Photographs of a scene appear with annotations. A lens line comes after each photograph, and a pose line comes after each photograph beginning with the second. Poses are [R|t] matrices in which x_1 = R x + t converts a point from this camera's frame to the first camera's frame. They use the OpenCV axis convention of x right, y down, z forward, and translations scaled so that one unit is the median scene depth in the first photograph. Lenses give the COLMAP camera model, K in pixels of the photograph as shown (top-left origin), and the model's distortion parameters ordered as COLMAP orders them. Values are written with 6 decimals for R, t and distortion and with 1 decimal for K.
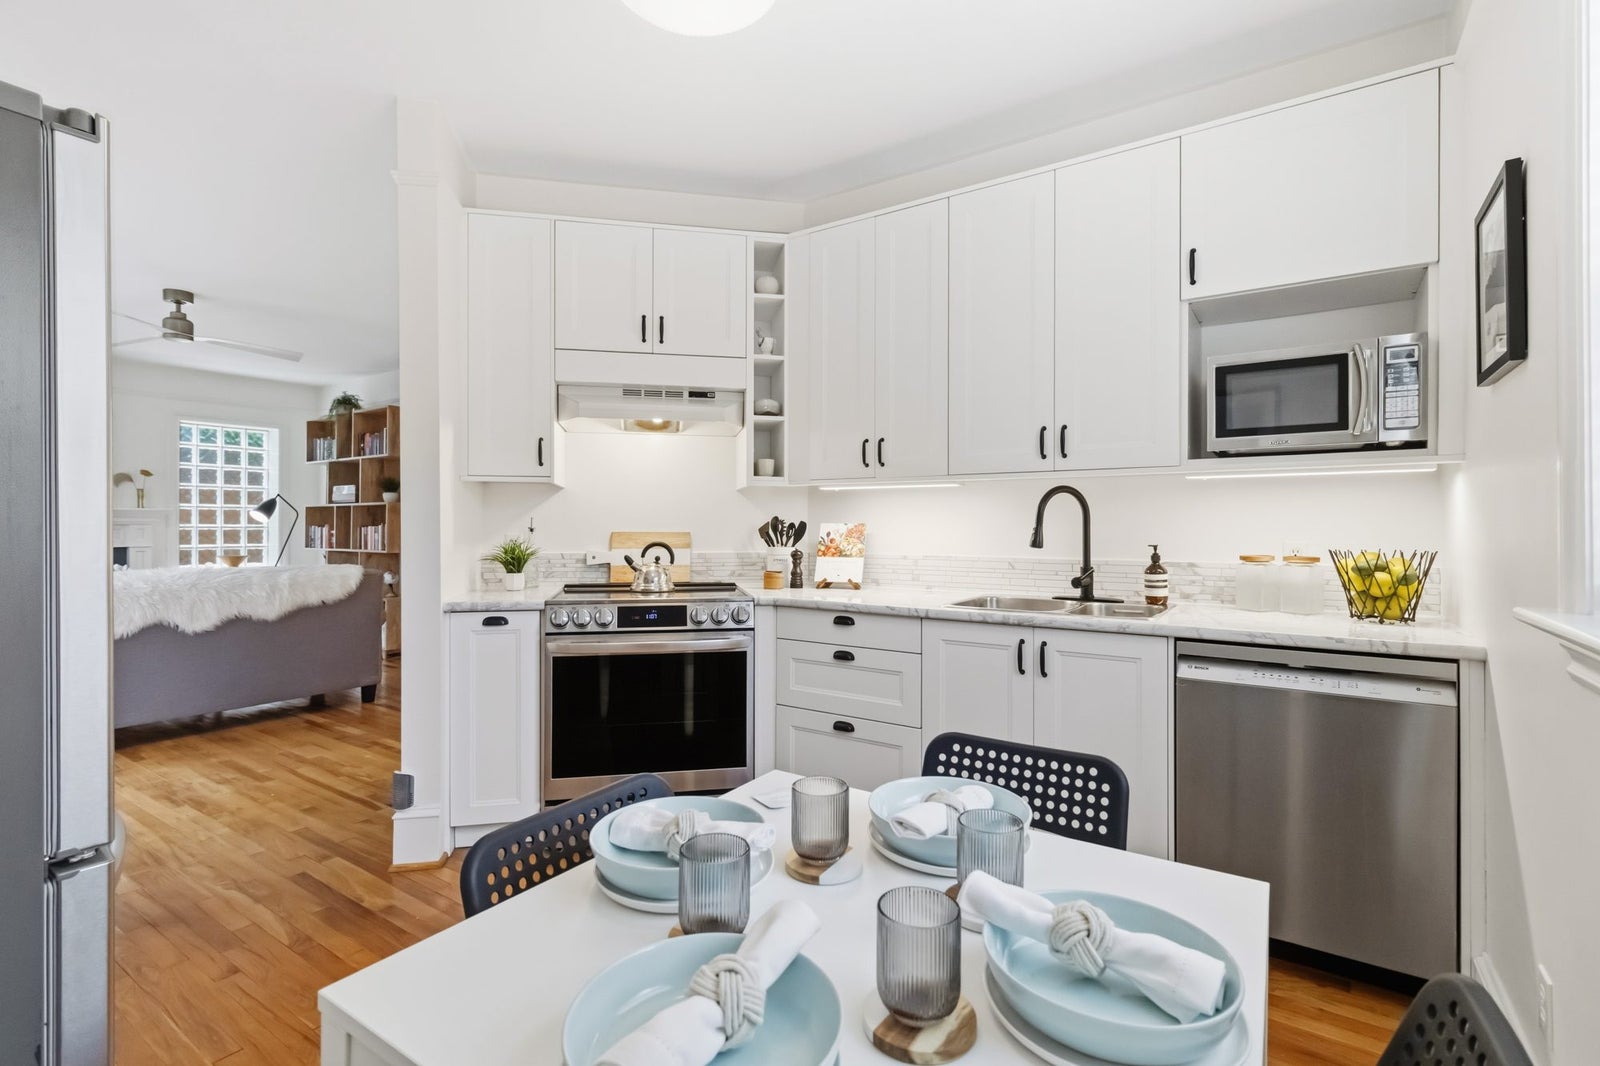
lens RADIAL K [[744.4, 0, 800.0], [0, 744.4, 533.0], [0, 0, 1]] dist [-0.000756, -0.000016]
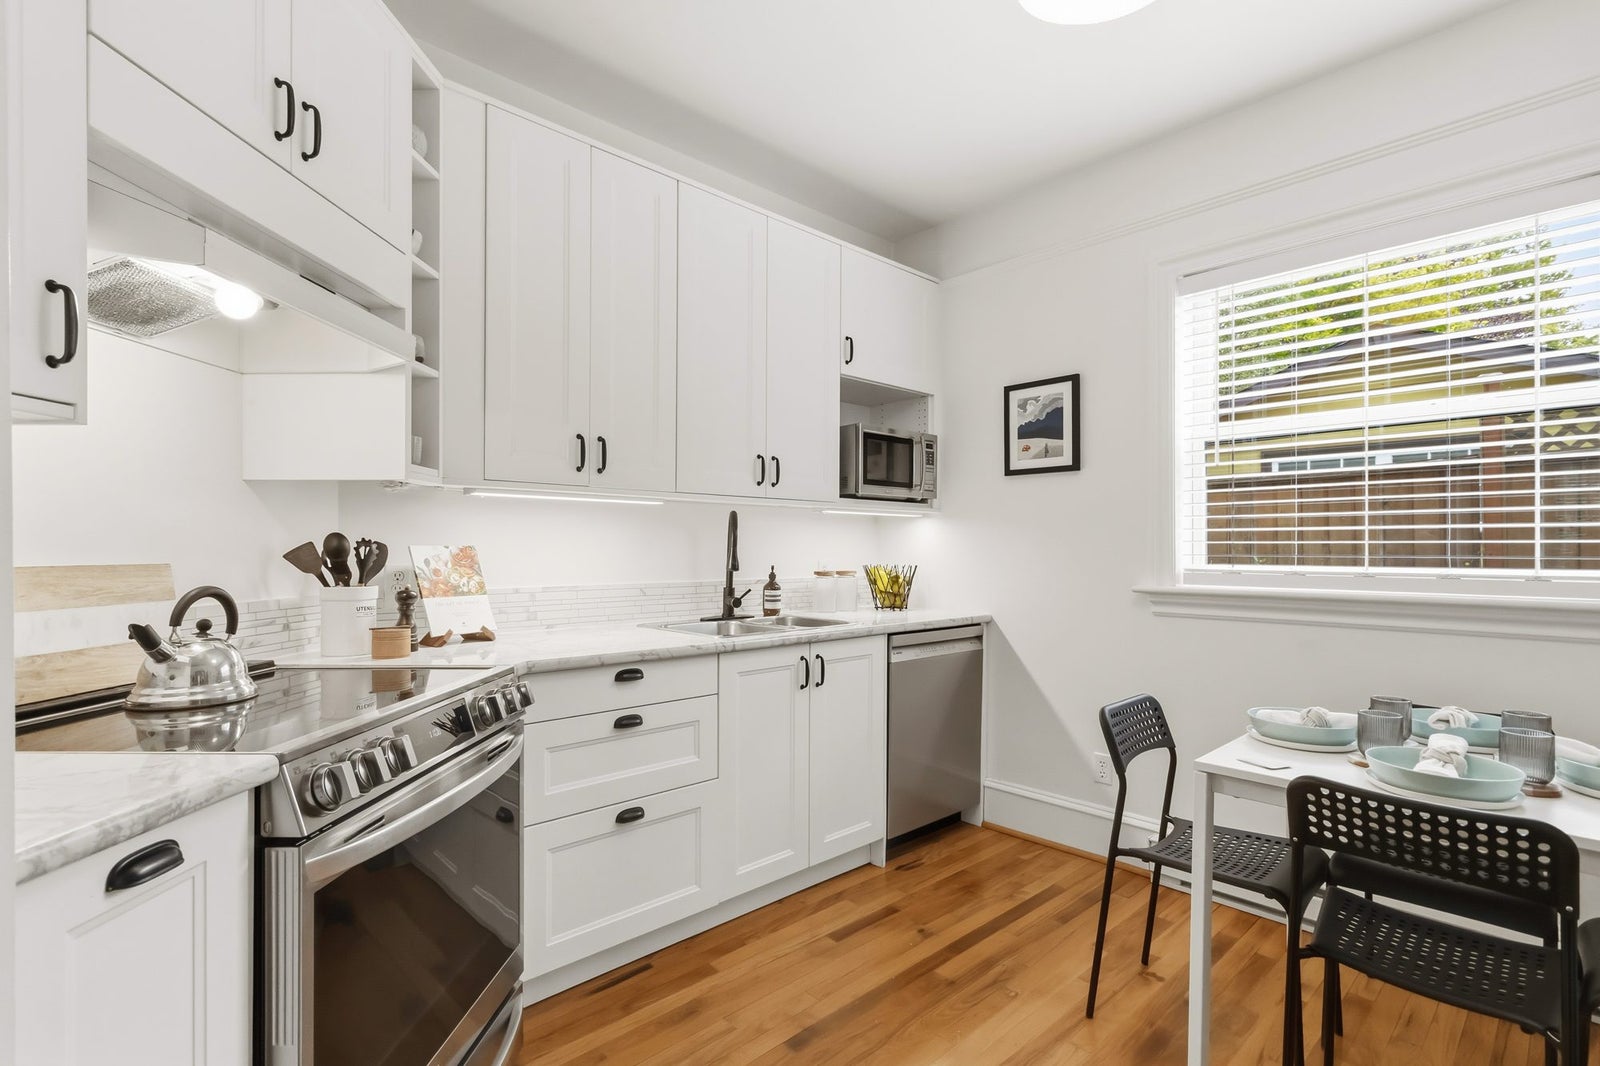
lens RADIAL K [[754.7, 0, 802.5], [0, 754.7, 554.4], [0, 0, 1]] dist [0.001383, 0.000108]
pose [[0.210513, -0.009464, 0.977545, -0.661156], [0.005817, 0.999948, 0.008428, -0.010921], [-0.977574, 0.003913, 0.210557, 0.673434]]
